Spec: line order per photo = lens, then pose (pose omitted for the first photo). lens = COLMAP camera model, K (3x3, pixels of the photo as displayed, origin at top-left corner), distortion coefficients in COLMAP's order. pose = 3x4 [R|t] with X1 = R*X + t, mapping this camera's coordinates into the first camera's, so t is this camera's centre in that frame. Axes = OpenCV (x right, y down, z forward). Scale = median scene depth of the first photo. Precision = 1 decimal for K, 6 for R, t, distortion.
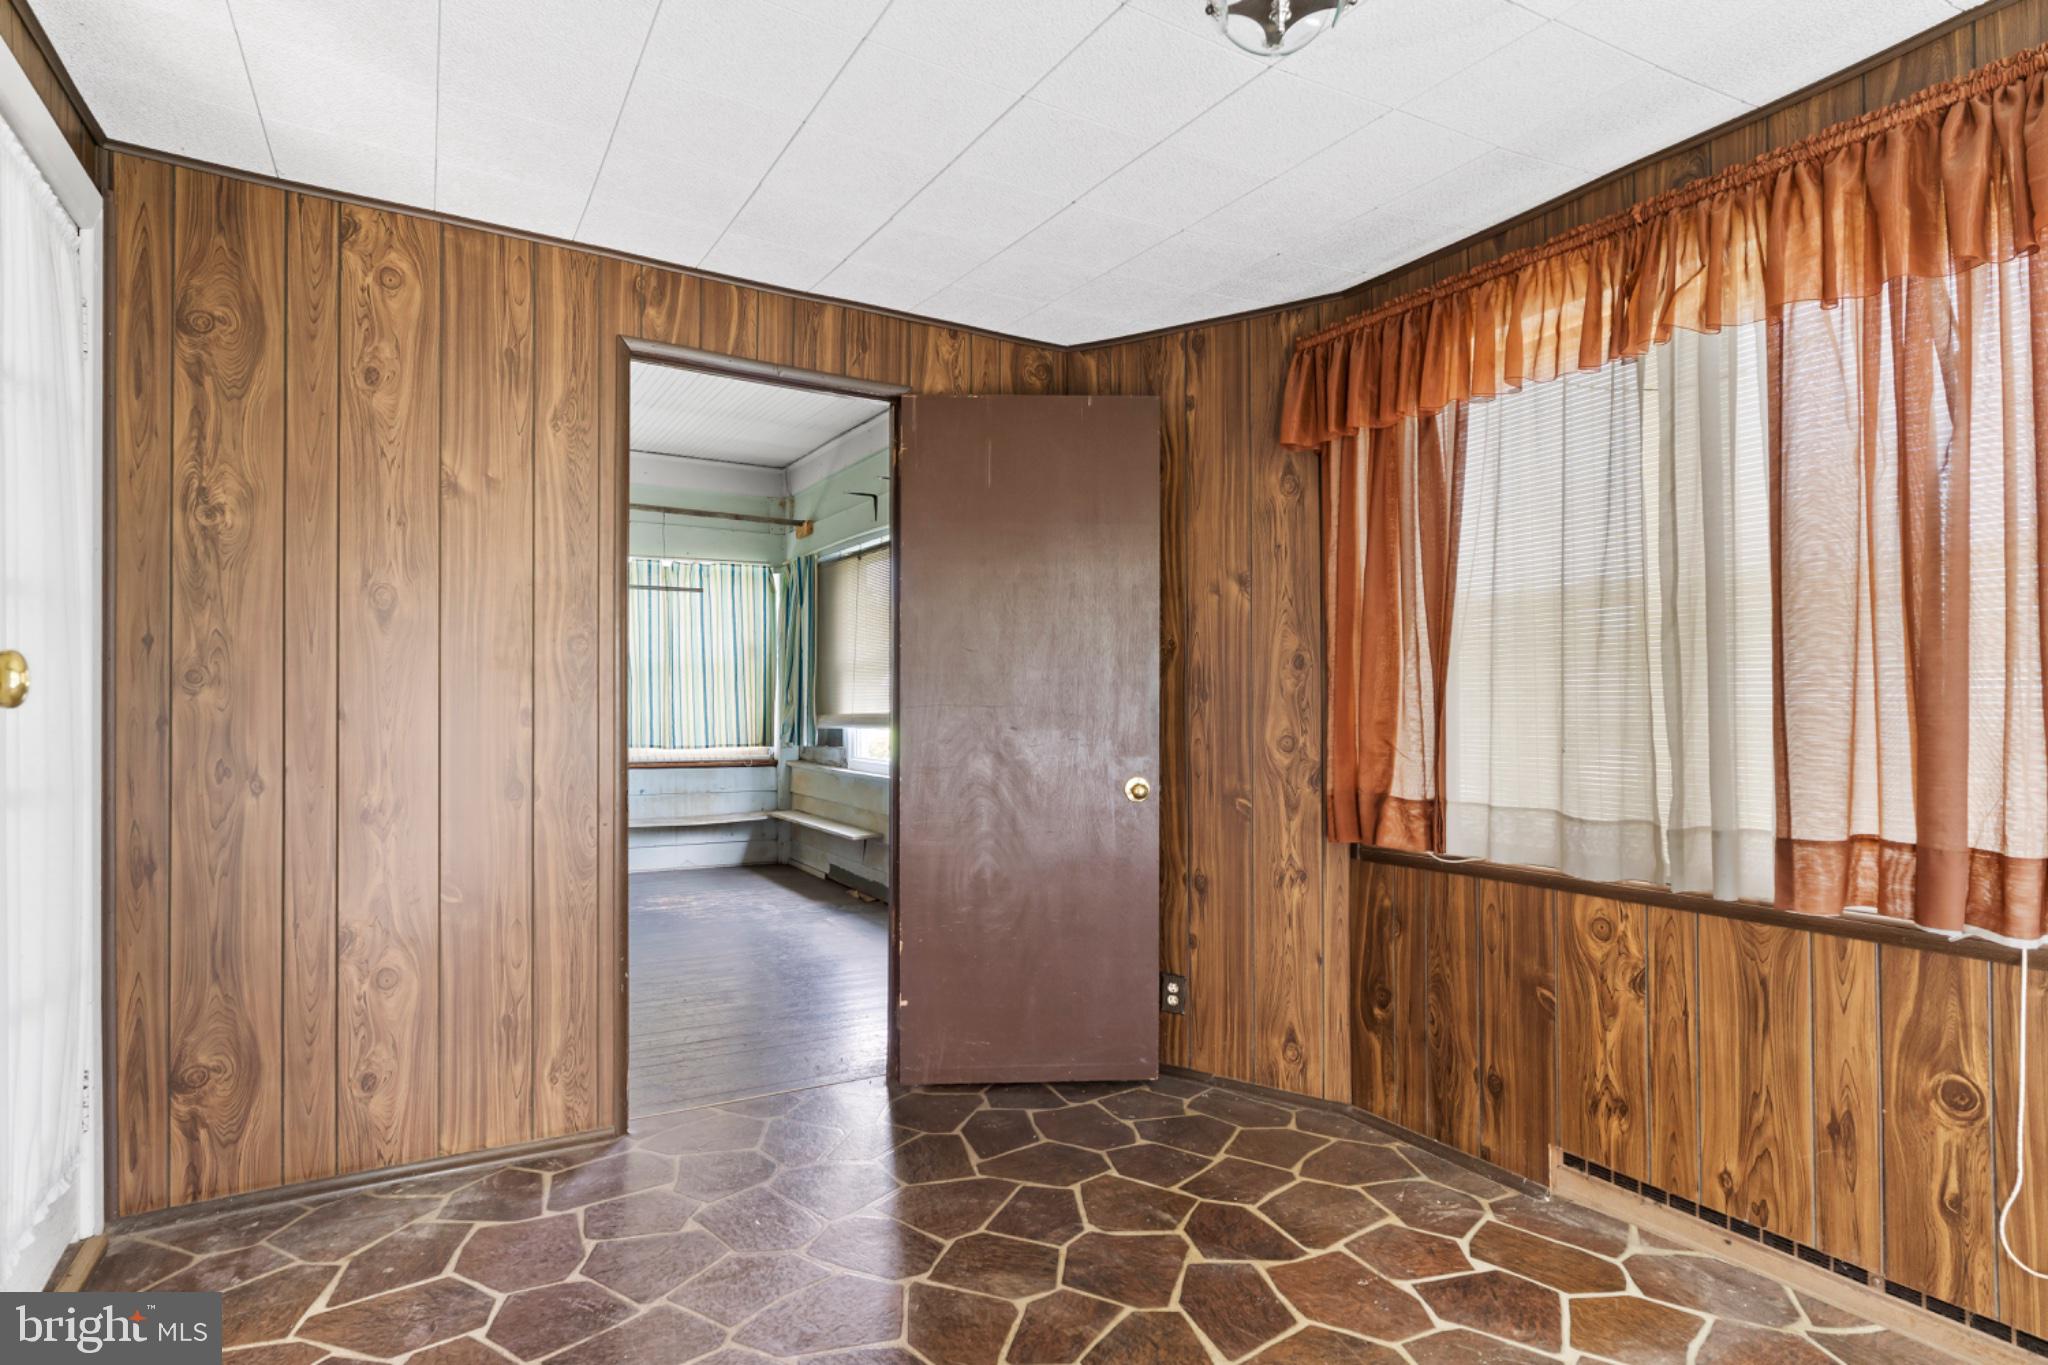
lens RADIAL K [[1067.8, 0, 1025.7], [0, 1067.8, 686.8], [0, 0, 1]] dist [-0.009517, 0.006207]
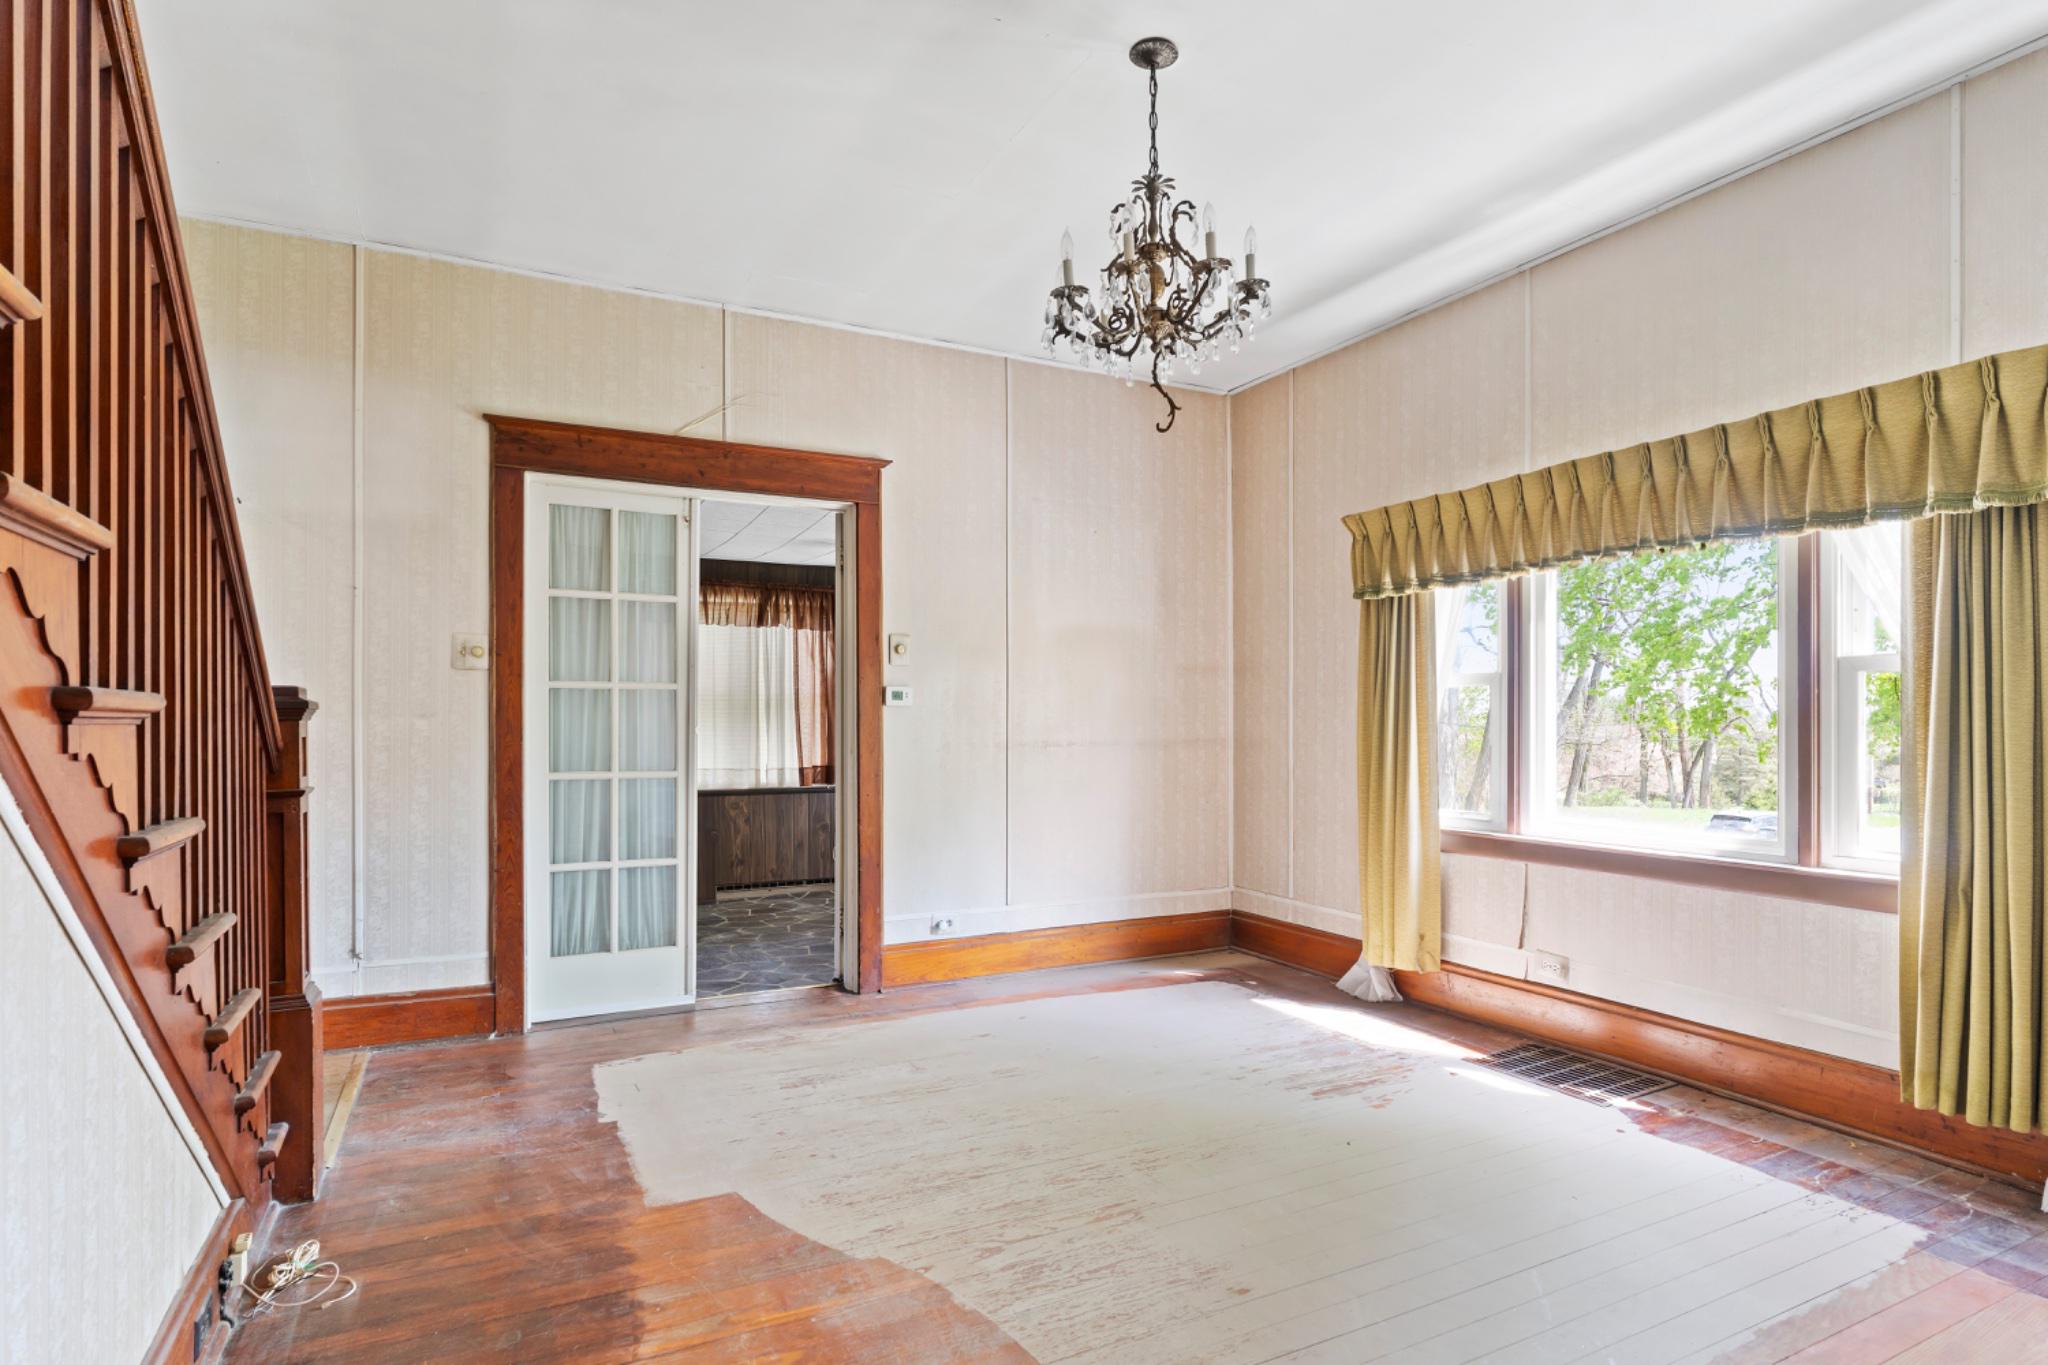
lens RADIAL K [[1067.8, 0, 1012.5], [0, 1067.8, 719.7], [0, 0, 1]] dist [-0.009517, 0.006207]
pose [[0.060184, 0.010867, 0.998128, -2.929673], [-0.001130, 0.999941, -0.010818, 0.011182], [-0.998187, -0.000477, 0.060193, 0.016134]]
